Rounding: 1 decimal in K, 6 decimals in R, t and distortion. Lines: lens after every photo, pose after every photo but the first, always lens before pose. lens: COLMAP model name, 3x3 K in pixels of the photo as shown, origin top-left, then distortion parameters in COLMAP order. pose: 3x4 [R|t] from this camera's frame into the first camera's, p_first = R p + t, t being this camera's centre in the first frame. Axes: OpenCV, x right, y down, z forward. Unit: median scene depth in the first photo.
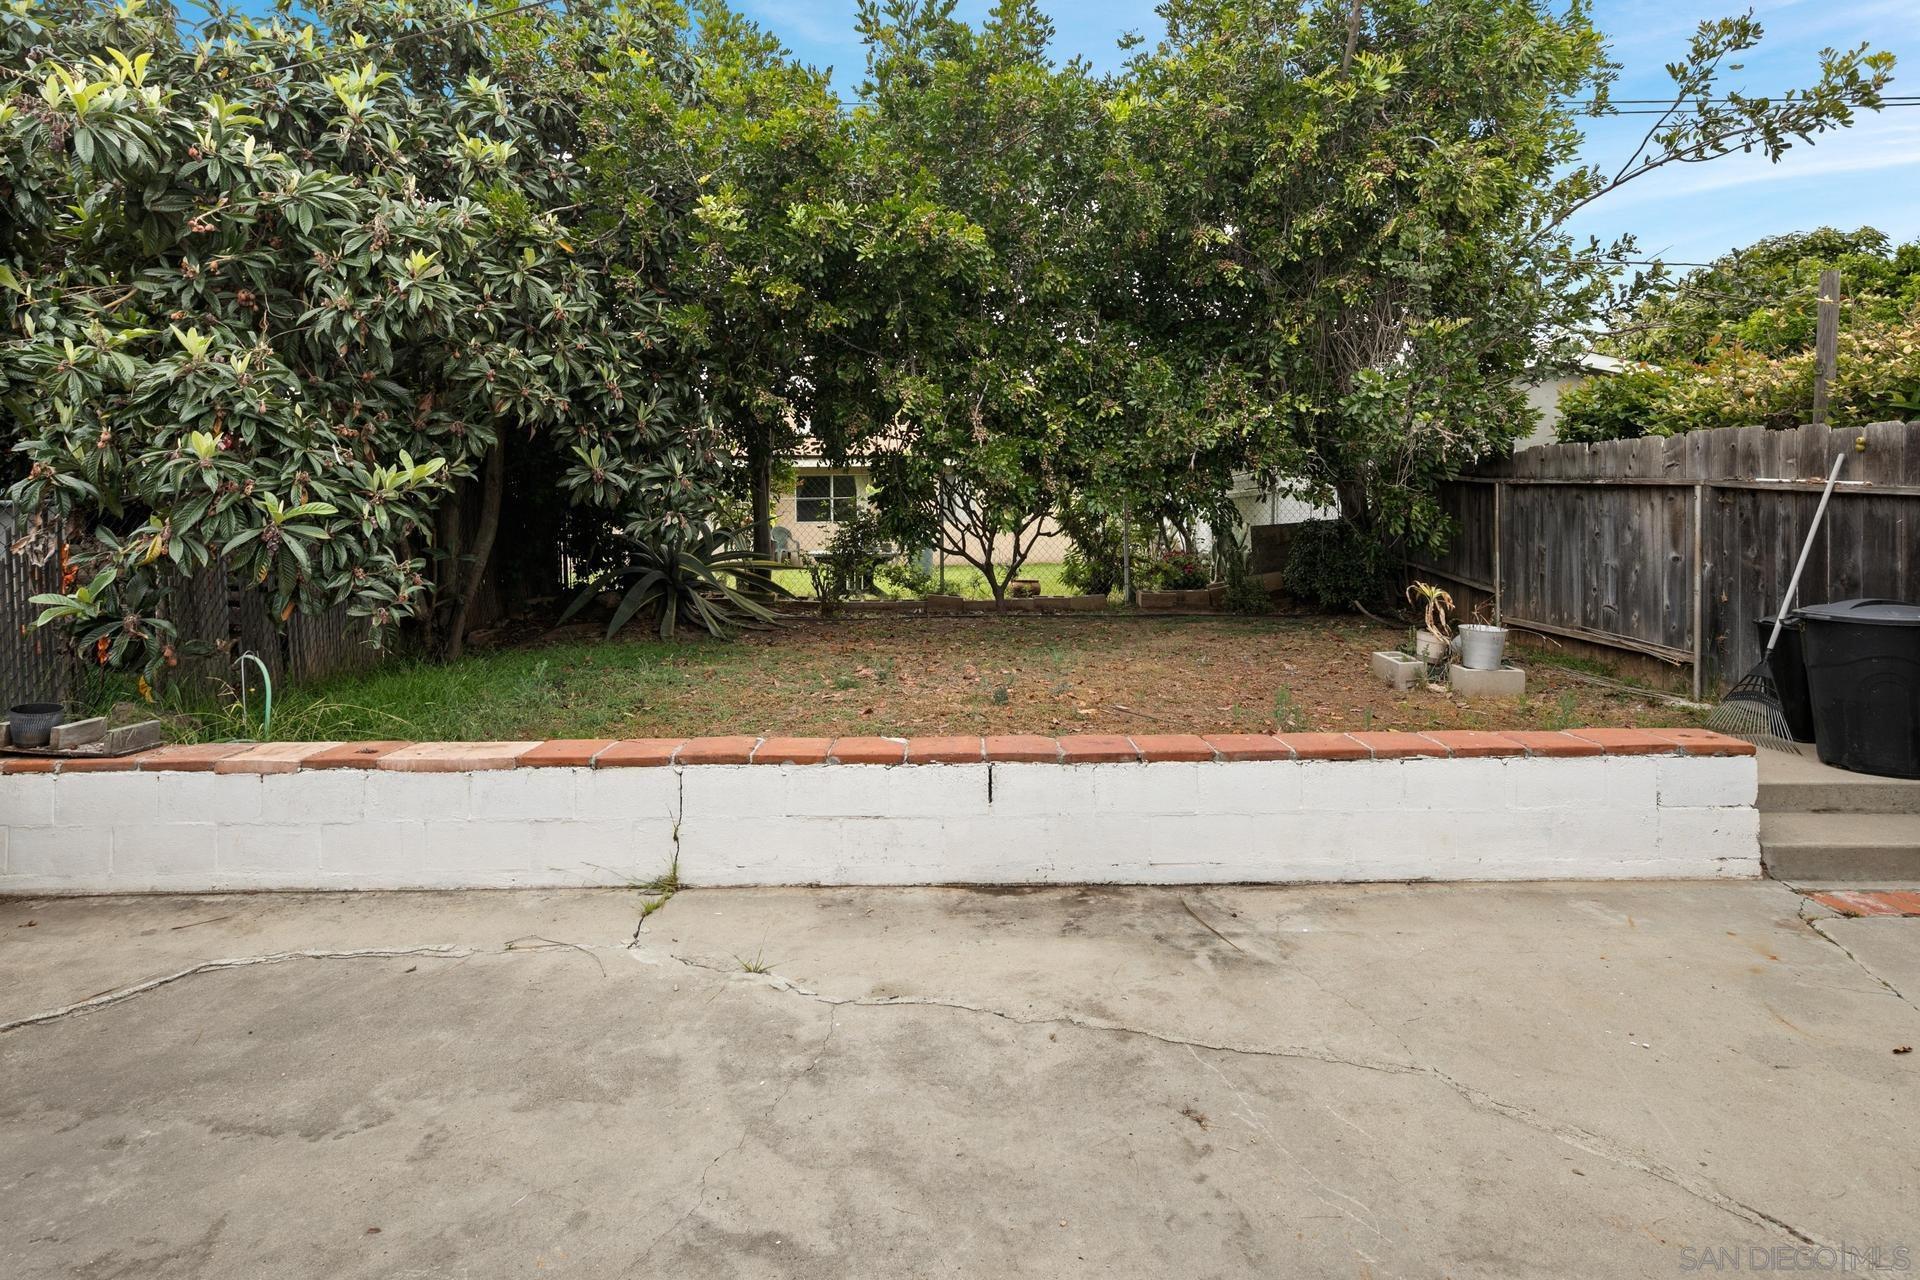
lens RADIAL K [[951.2, 0, 956.7], [0, 951.2, 689.8], [0, 0, 1]] dist [0.000114, -0.000484]
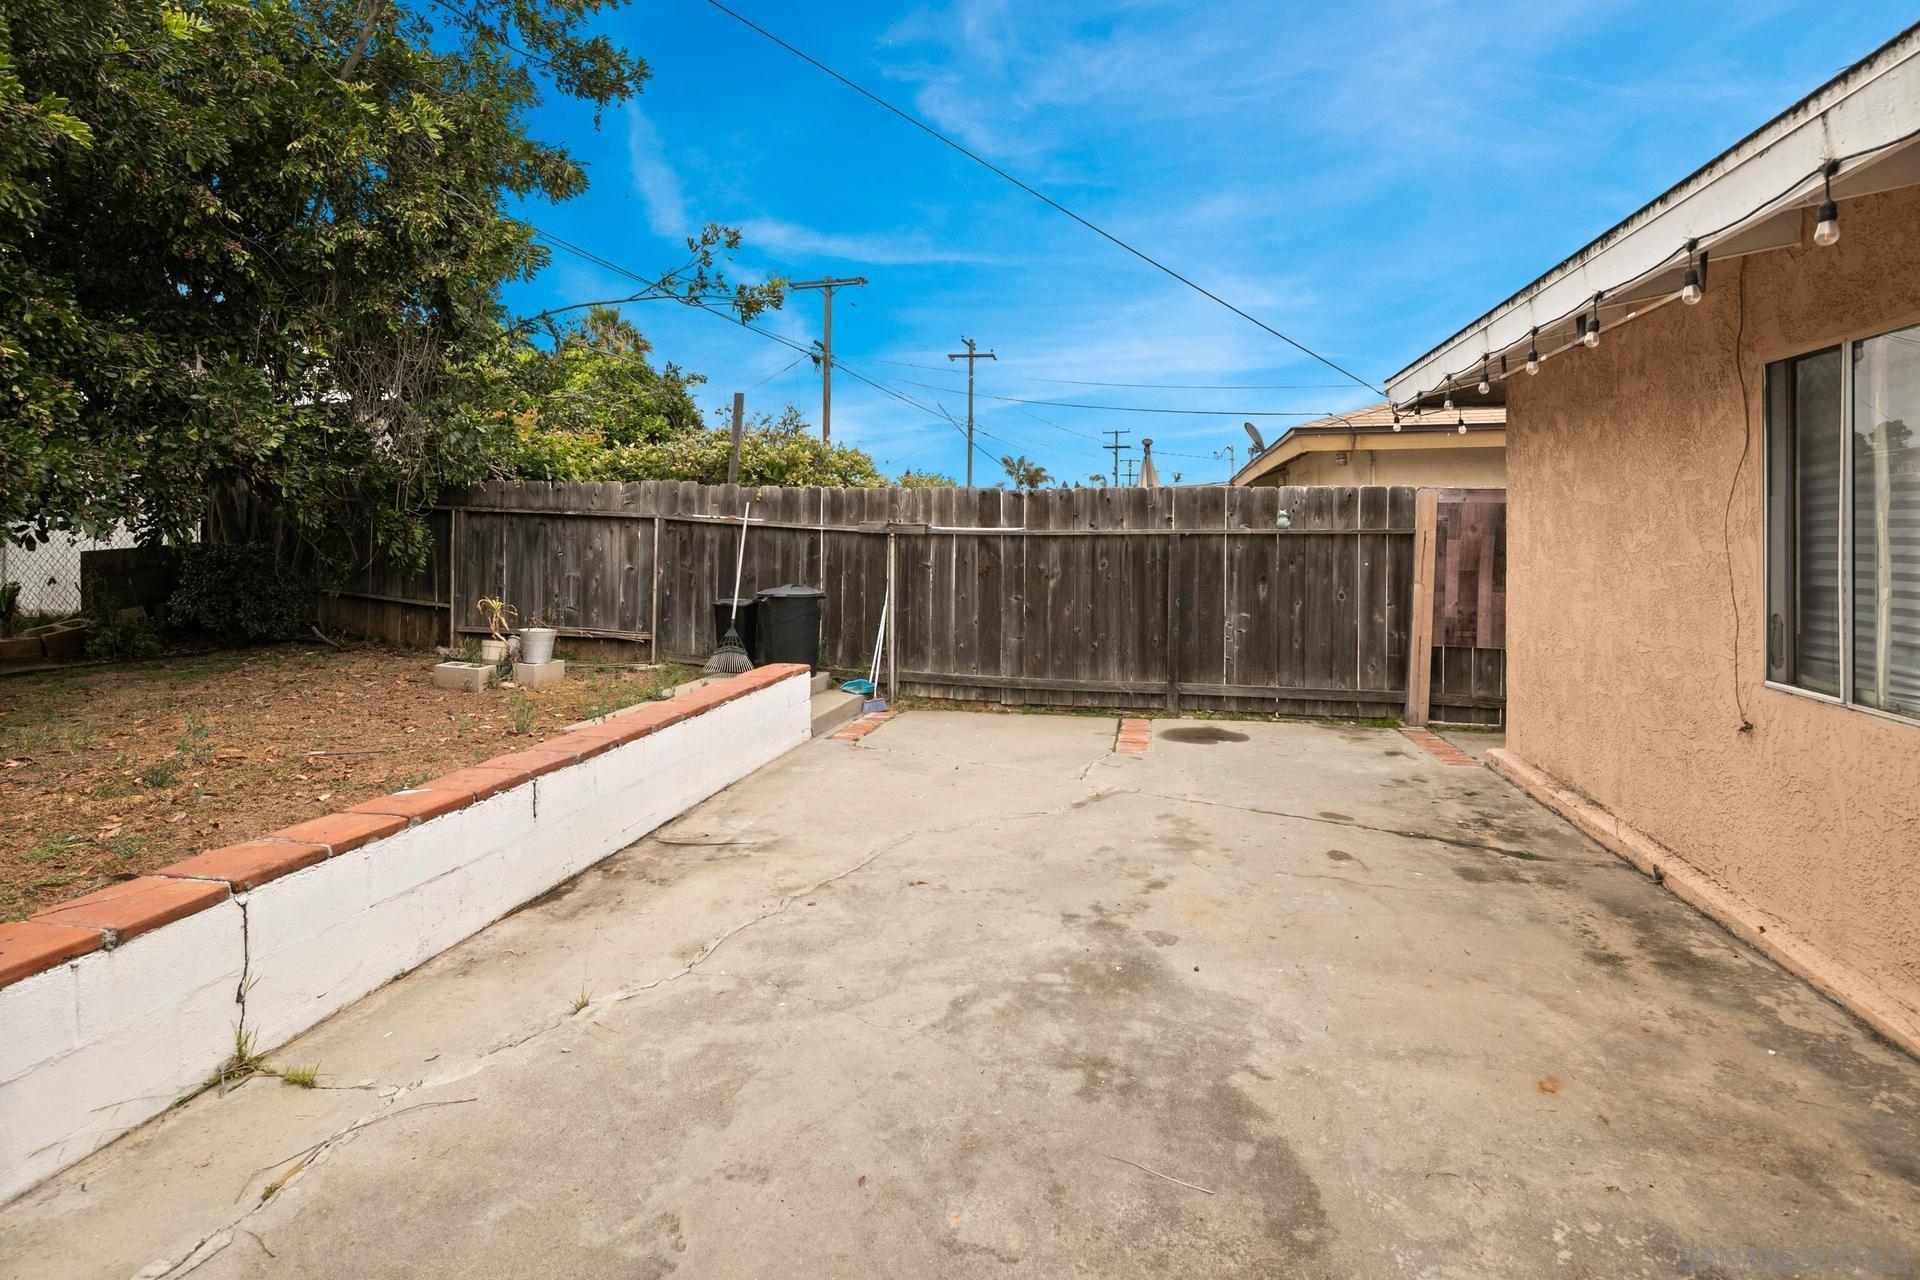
lens RADIAL K [[844.8, 0, 961.3], [0, 844.8, 819.9], [0, 0, 1]] dist [0.000122, -0.000397]
pose [[0.230510, -0.304686, 0.924138, -0.726003], [0.174661, 0.947245, 0.268738, -0.048786], [-0.957266, 0.099464, 0.271567, 0.295374]]
